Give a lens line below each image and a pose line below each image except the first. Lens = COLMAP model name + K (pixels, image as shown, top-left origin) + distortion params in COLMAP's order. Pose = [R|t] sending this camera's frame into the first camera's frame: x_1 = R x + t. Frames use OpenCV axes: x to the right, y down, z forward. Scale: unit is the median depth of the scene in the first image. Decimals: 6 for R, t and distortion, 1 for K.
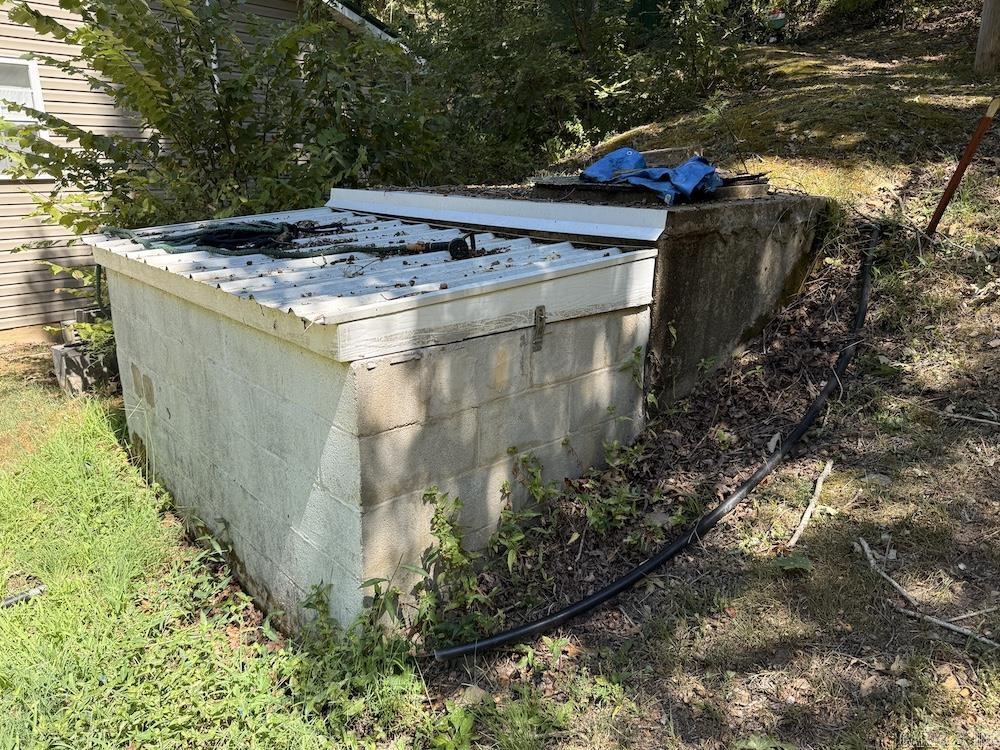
lens RADIAL K [[703.0, 0, 500.3], [0, 703.0, 378.2], [0, 0, 1]] dist [0.028527, -0.061513]
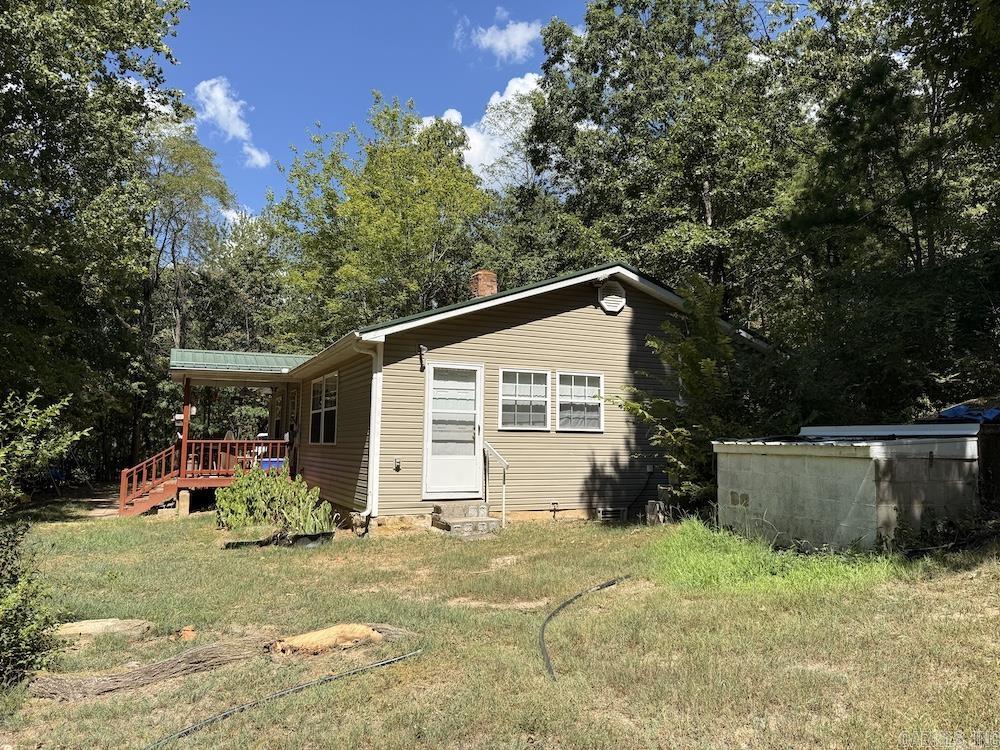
lens RADIAL K [[703.0, 0, 498.5], [0, 703.0, 372.8], [0, 0, 1]] dist [0.028527, -0.061513]
pose [[0.914104, -0.032043, -0.404213, -0.307713], [-0.127069, 0.924020, -0.360610, 0.687322], [0.385056, 0.380998, 0.840579, -1.784219]]
